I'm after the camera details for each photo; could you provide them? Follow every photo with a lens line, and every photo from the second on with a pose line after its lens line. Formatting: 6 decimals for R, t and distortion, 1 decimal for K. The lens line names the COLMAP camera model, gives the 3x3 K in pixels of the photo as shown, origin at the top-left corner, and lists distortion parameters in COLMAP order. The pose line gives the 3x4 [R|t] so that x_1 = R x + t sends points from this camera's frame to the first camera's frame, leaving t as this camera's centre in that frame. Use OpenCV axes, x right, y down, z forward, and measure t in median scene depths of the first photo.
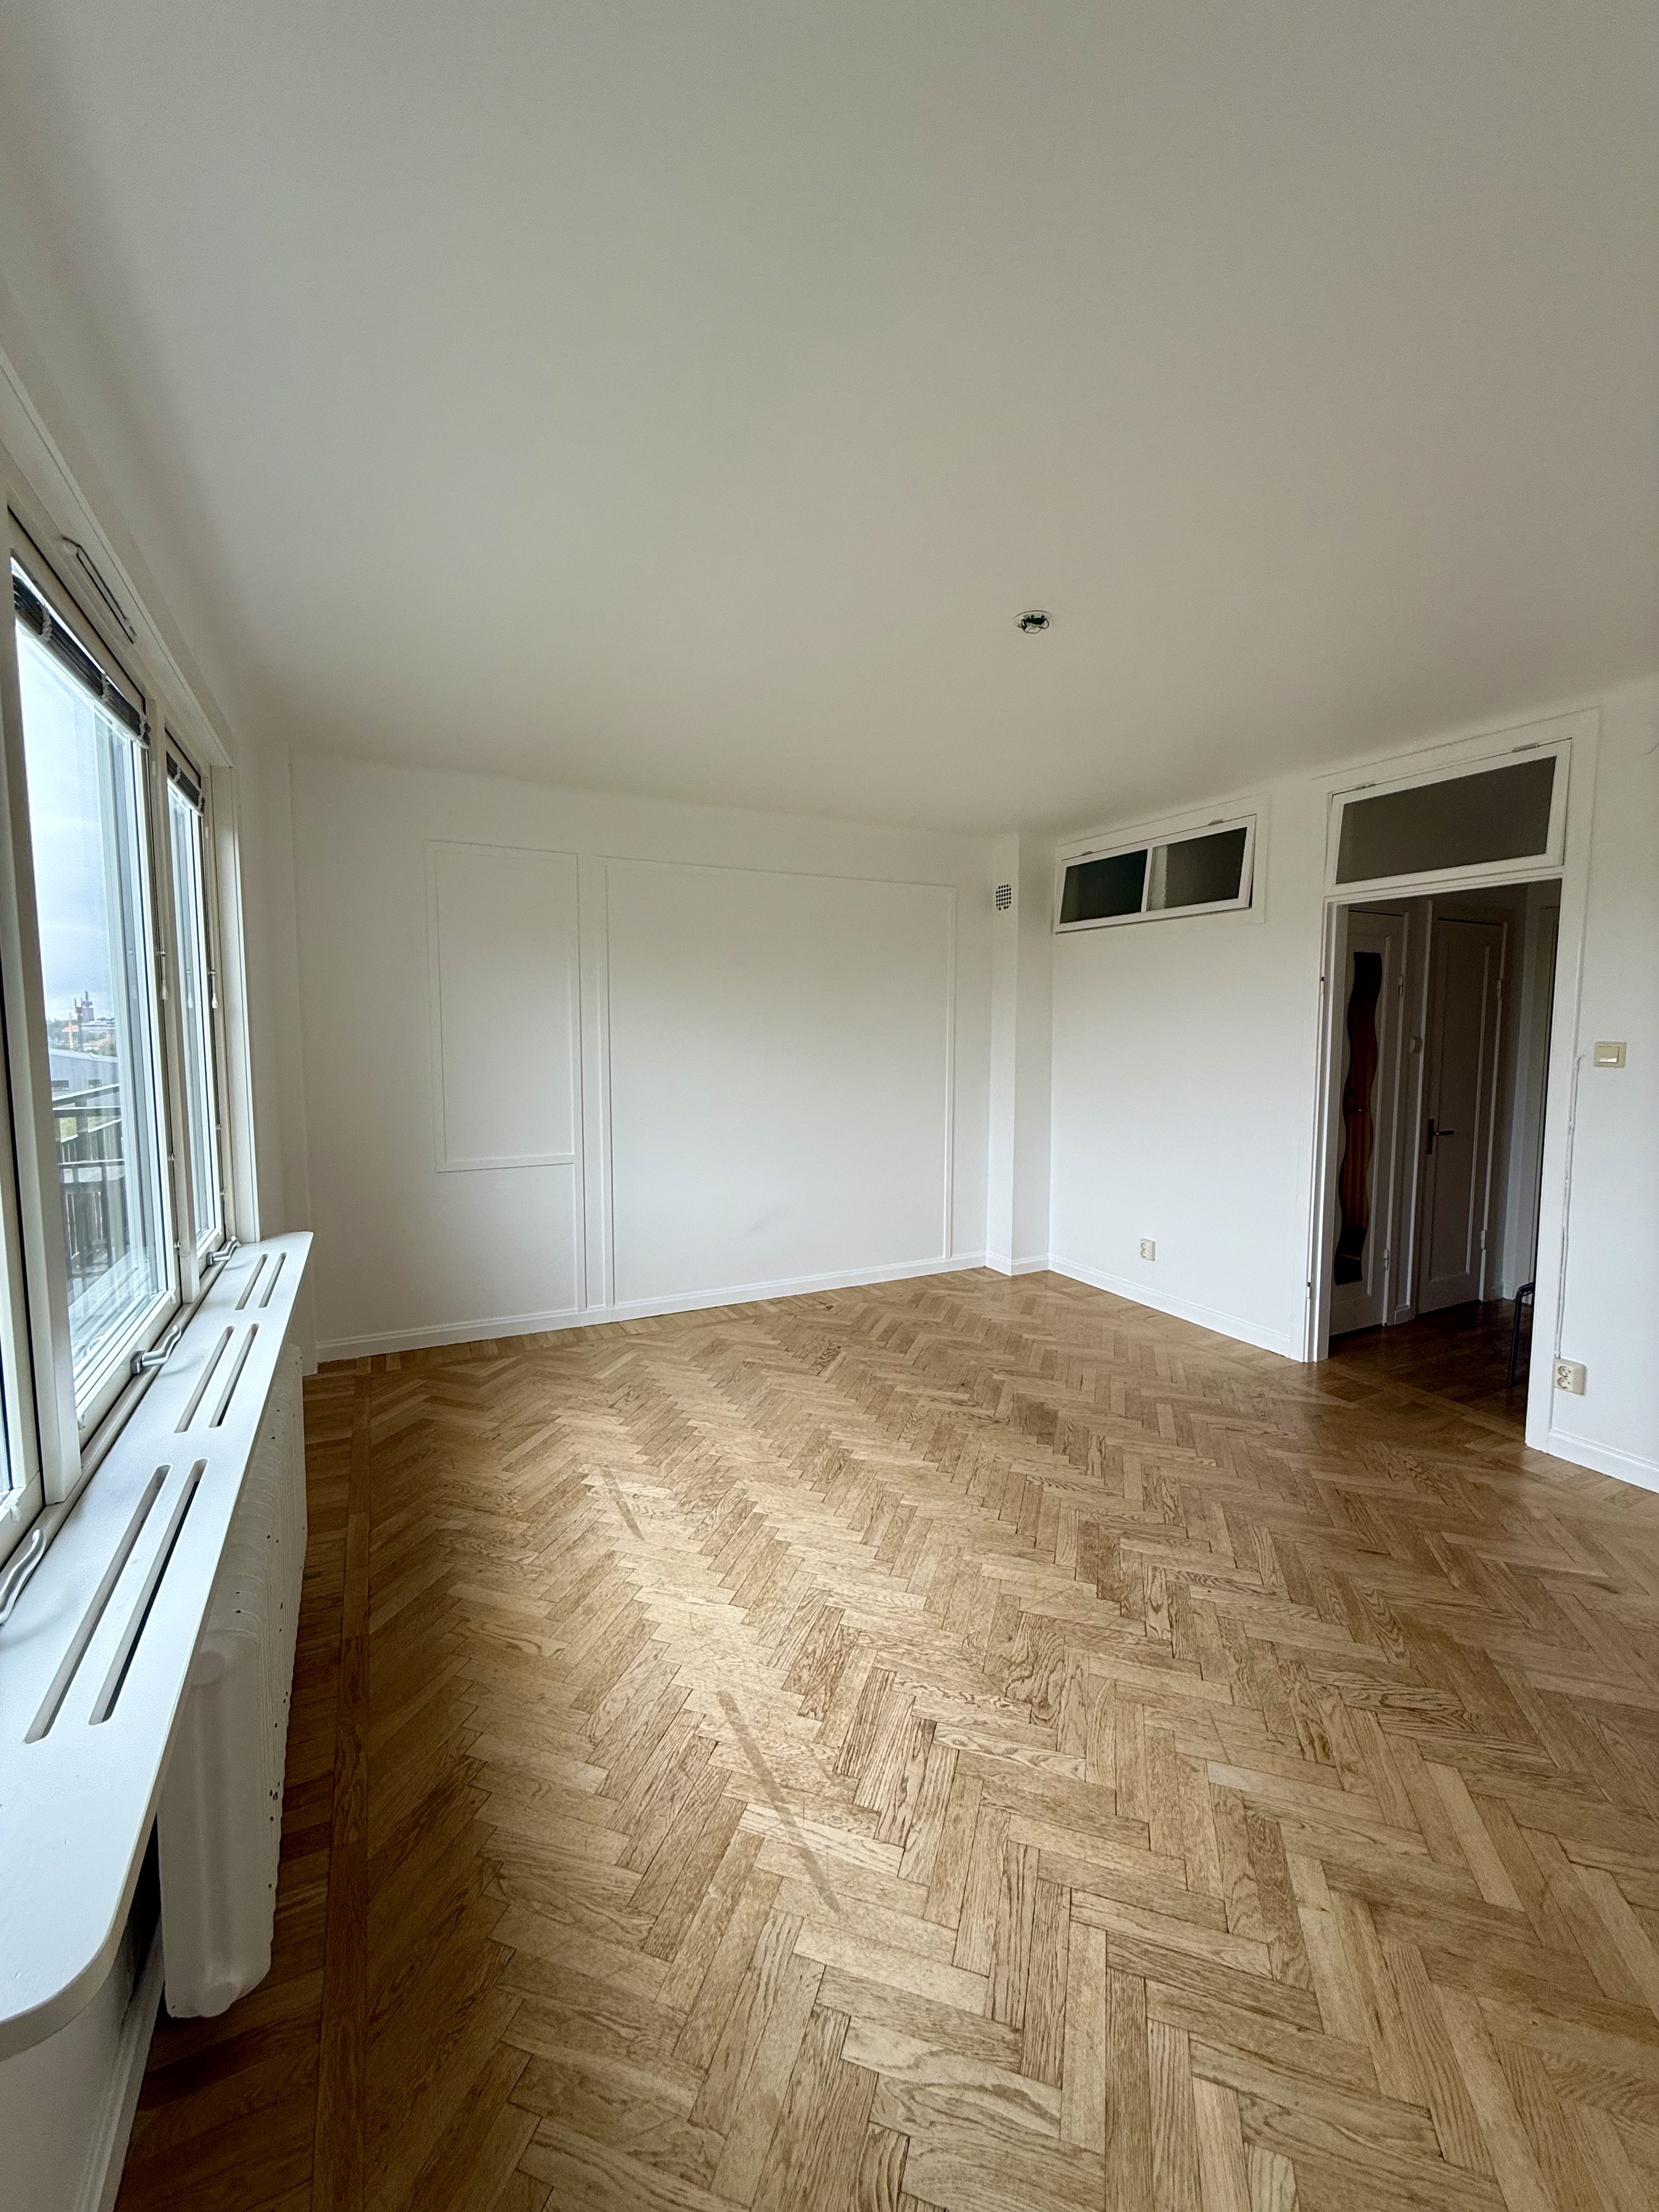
lens RADIAL K [[878.8, 0, 833.9], [0, 878.8, 1096.9], [0, 0, 1]] dist [-0.000746, 0.000377]
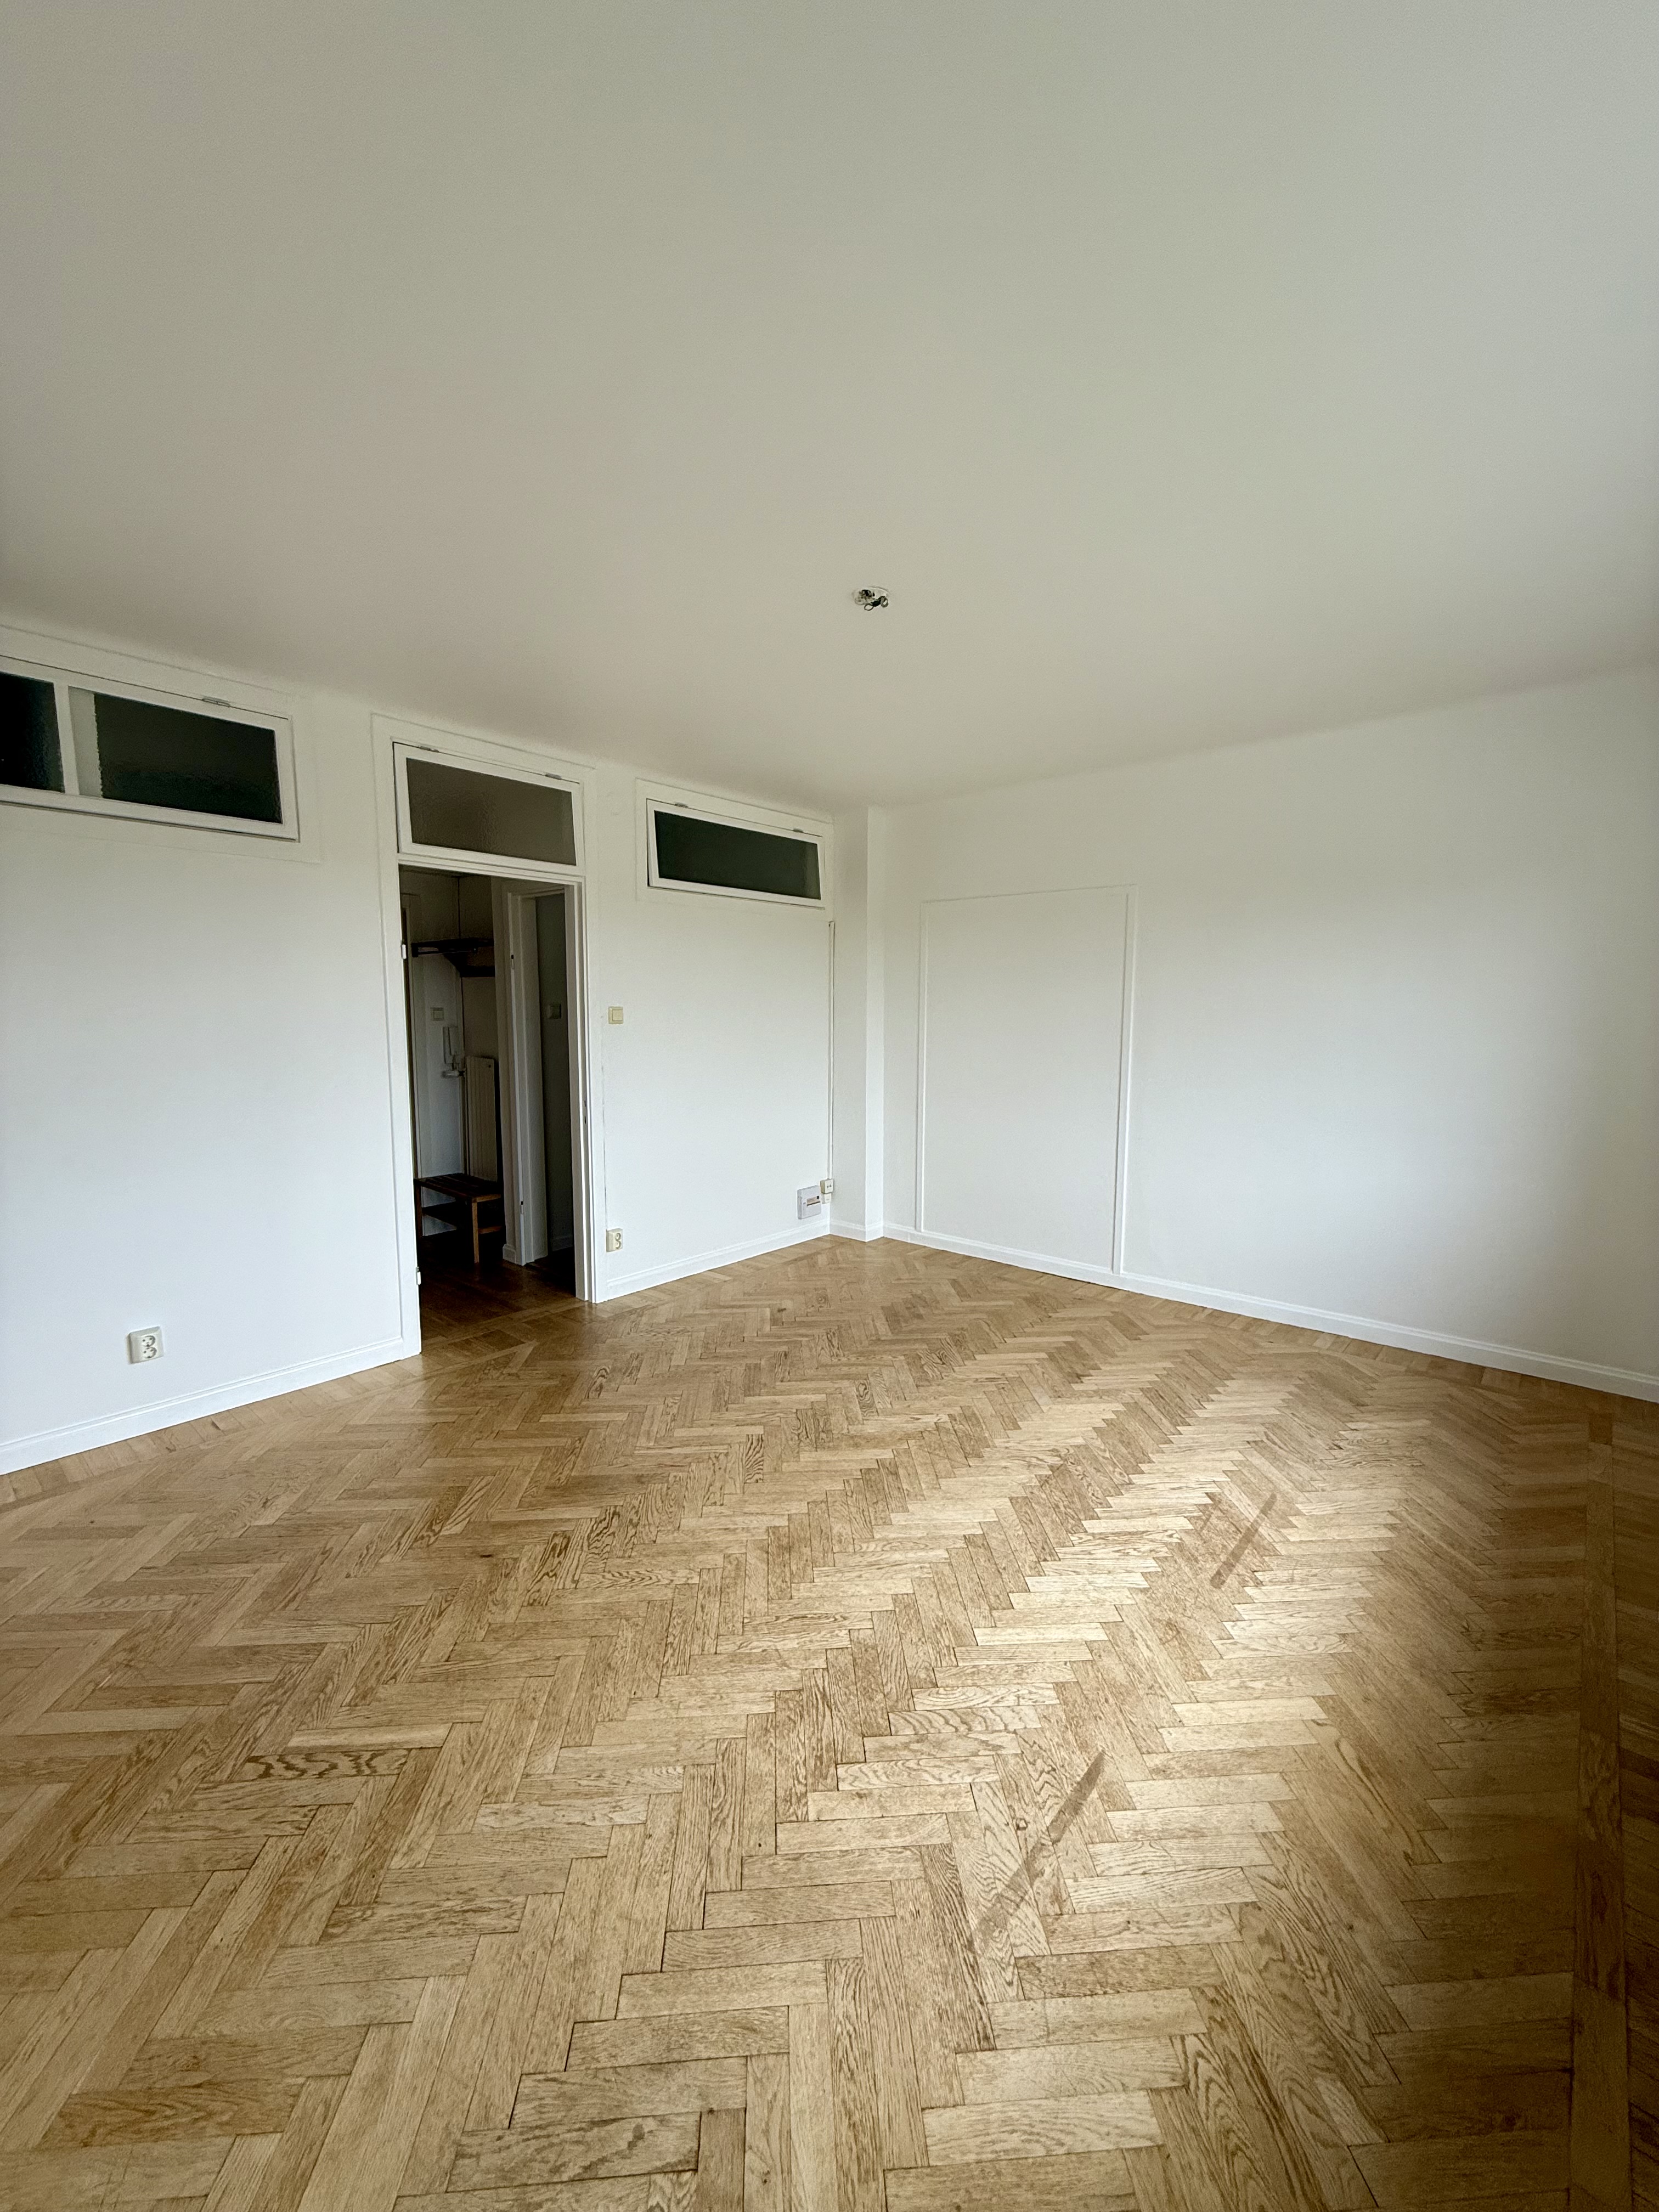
lens RADIAL K [[878.8, 0, 826.7], [0, 878.8, 1096.8], [0, 0, 1]] dist [-0.000746, 0.000377]
pose [[-0.362272, -0.101238, 0.926558, -0.484058], [0.068734, 0.988475, 0.134877, -0.067704], [-0.929535, 0.112548, -0.351138, 0.931978]]
